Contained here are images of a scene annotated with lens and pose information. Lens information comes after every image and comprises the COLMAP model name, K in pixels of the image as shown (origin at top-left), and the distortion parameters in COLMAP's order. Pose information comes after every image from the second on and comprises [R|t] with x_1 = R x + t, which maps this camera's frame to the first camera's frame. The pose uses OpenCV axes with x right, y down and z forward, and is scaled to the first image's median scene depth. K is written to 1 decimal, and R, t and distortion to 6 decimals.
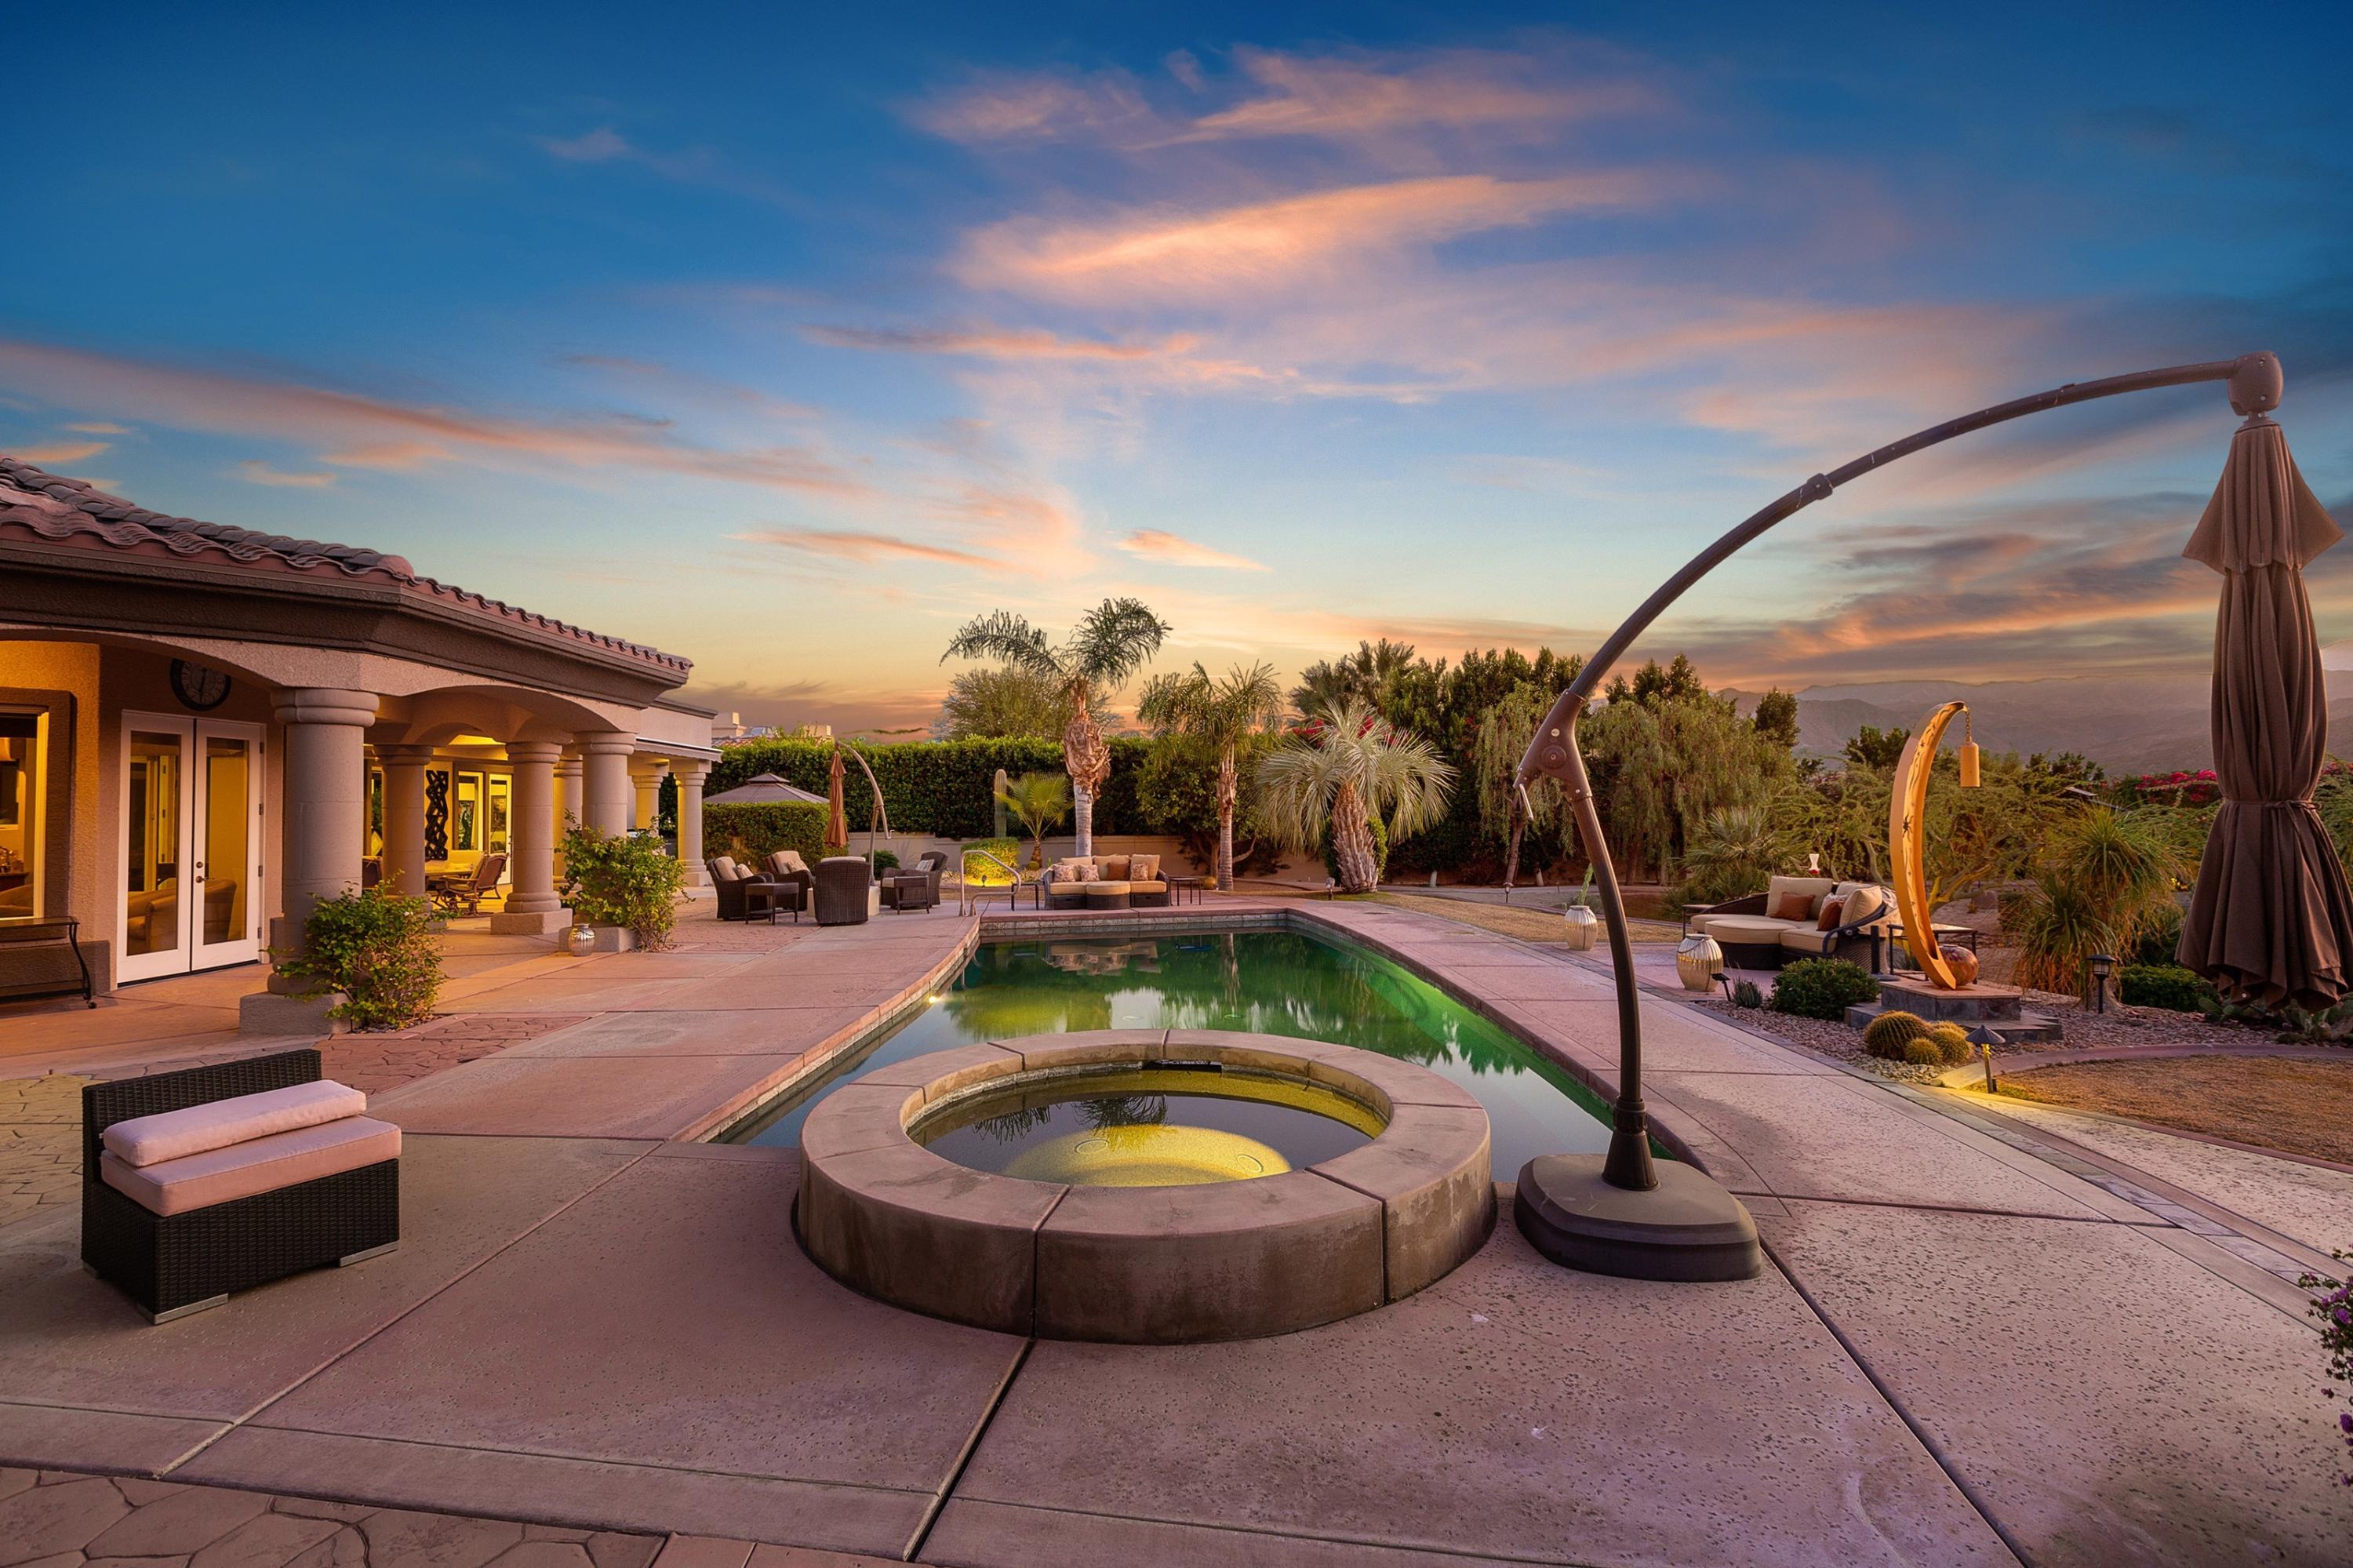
lens RADIAL K [[1067.3, 0, 1177.0], [0, 1067.3, 772.7], [0, 0, 1]] dist [0.000345, 0.000101]
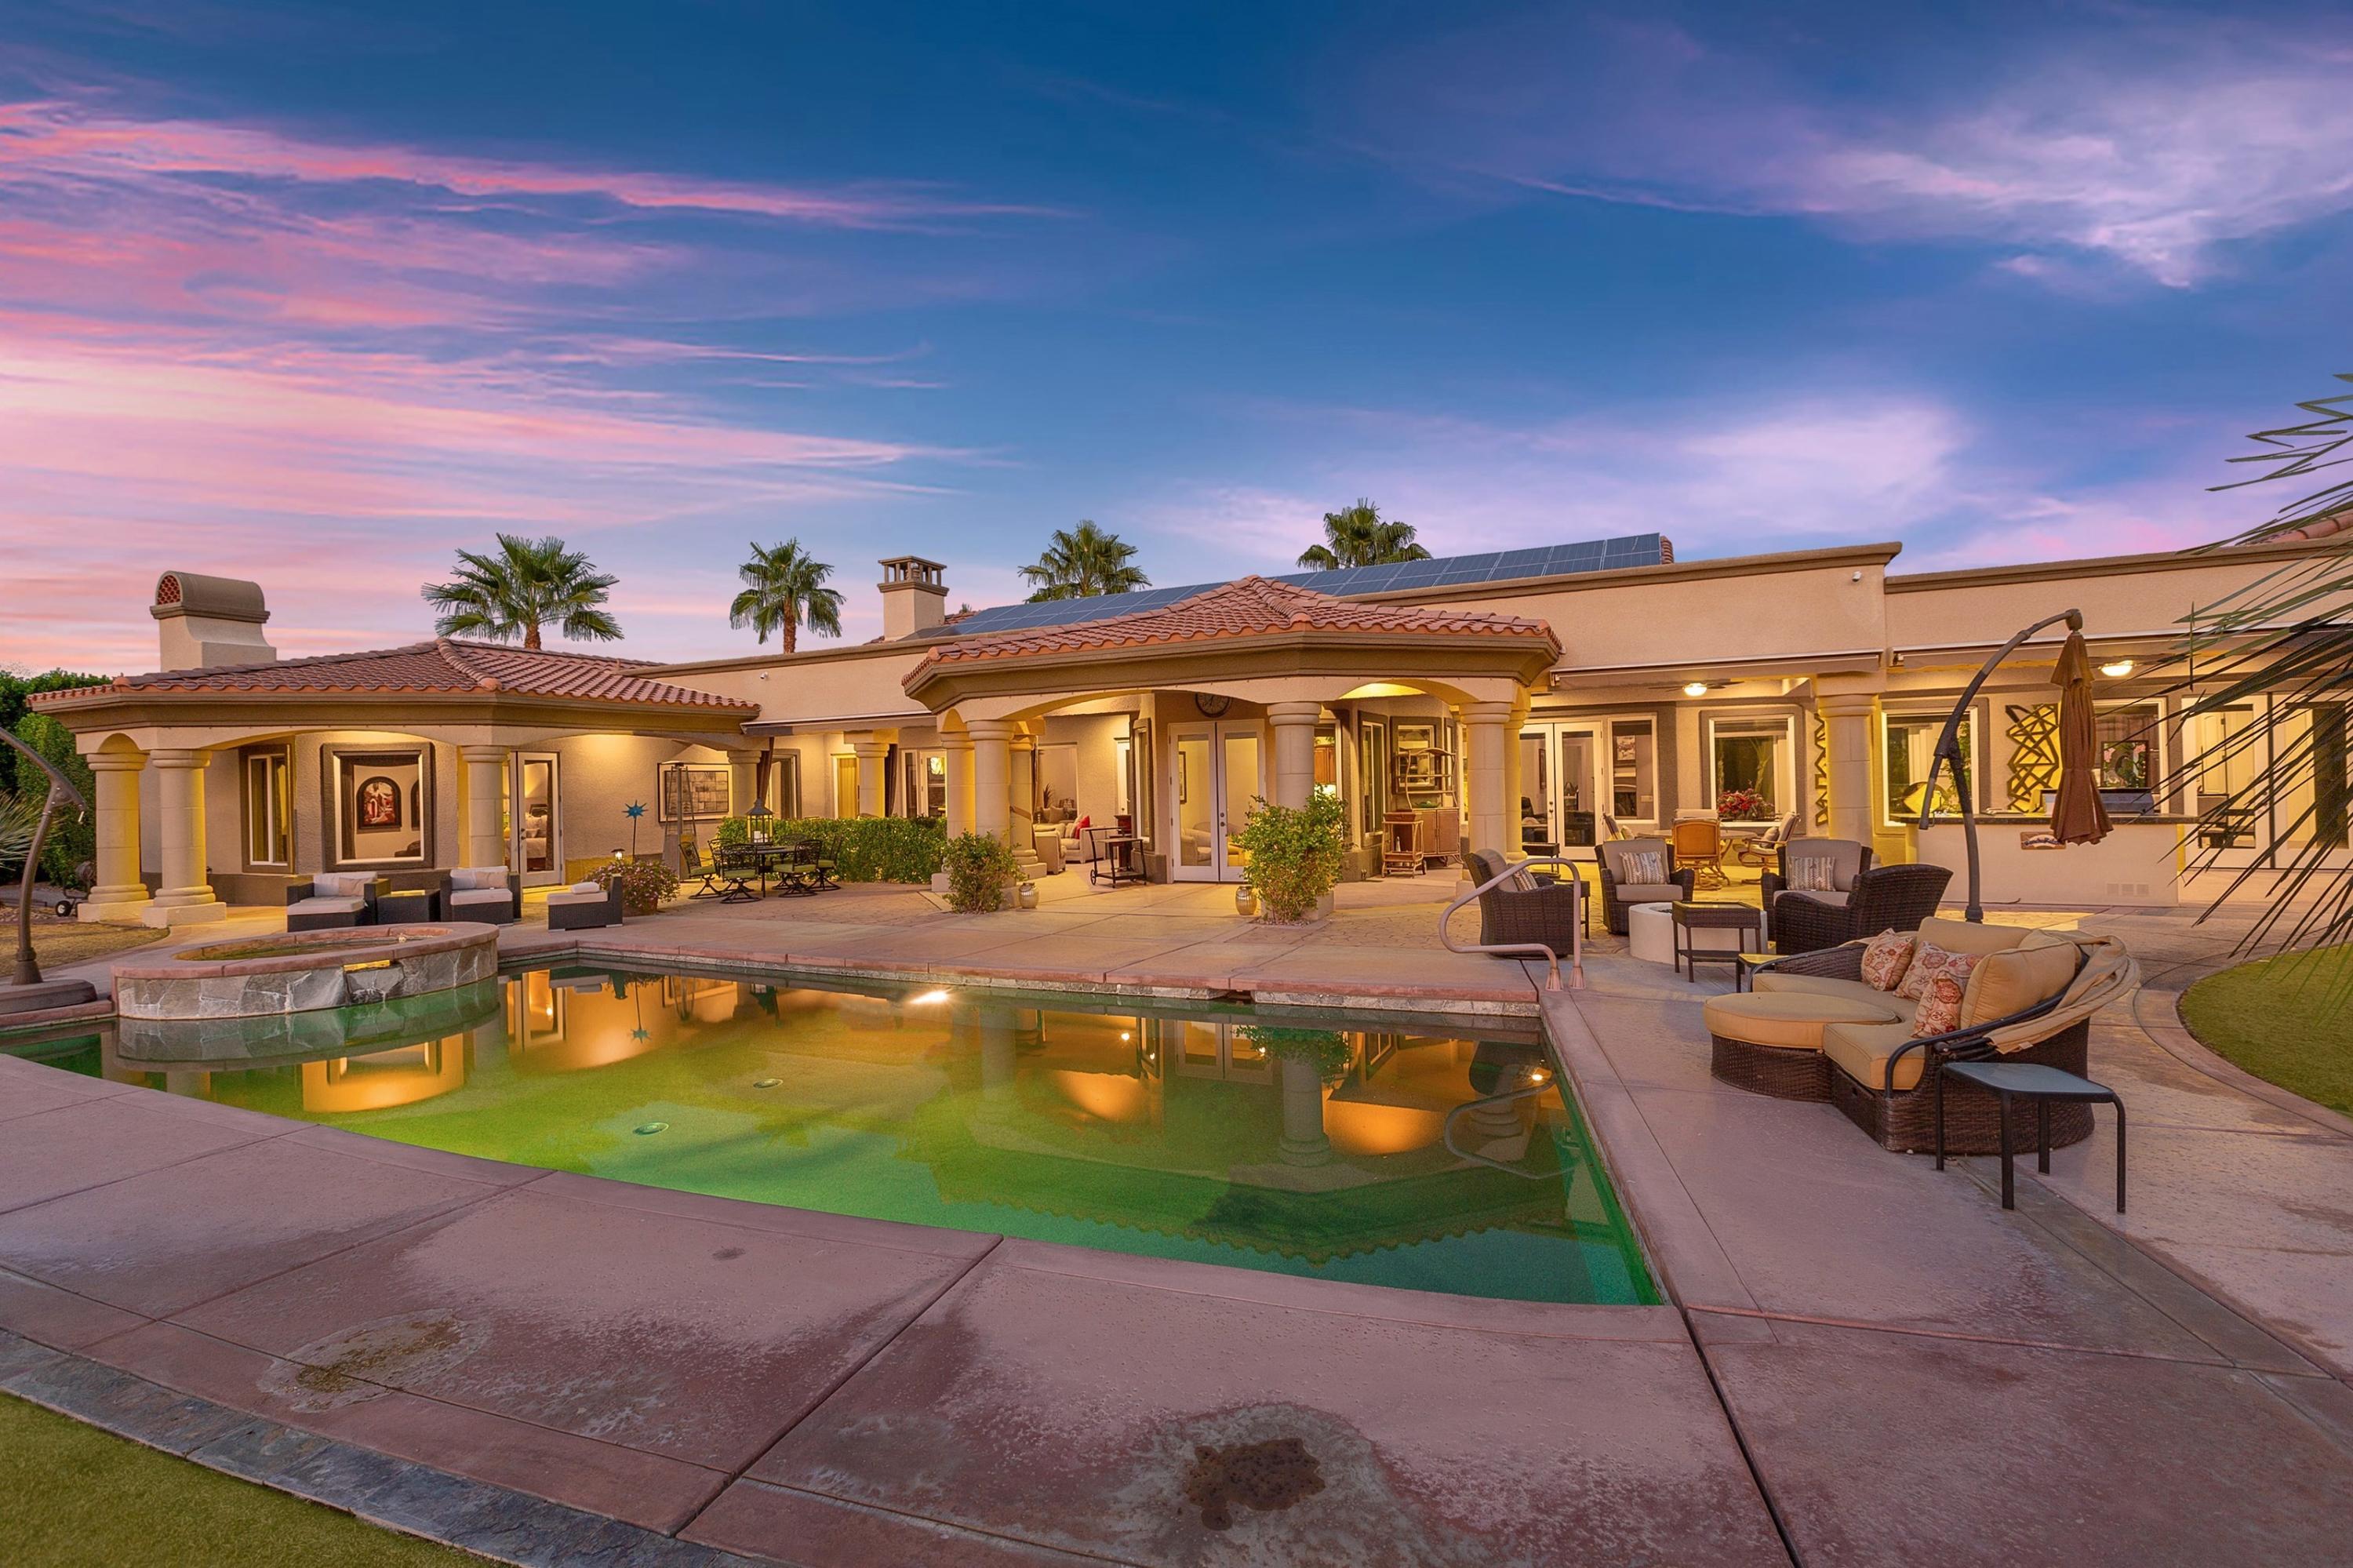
lens RADIAL K [[1070.6, 0, 1169.2], [0, 1070.6, 781.5], [0, 0, 1]] dist [-0.000278, 0.000097]
pose [[-0.447411, 0.017563, -0.894156, 0.251295], [0.060306, 0.998124, -0.010570, 0.023936], [0.892293, -0.058652, -0.447631, 0.804073]]
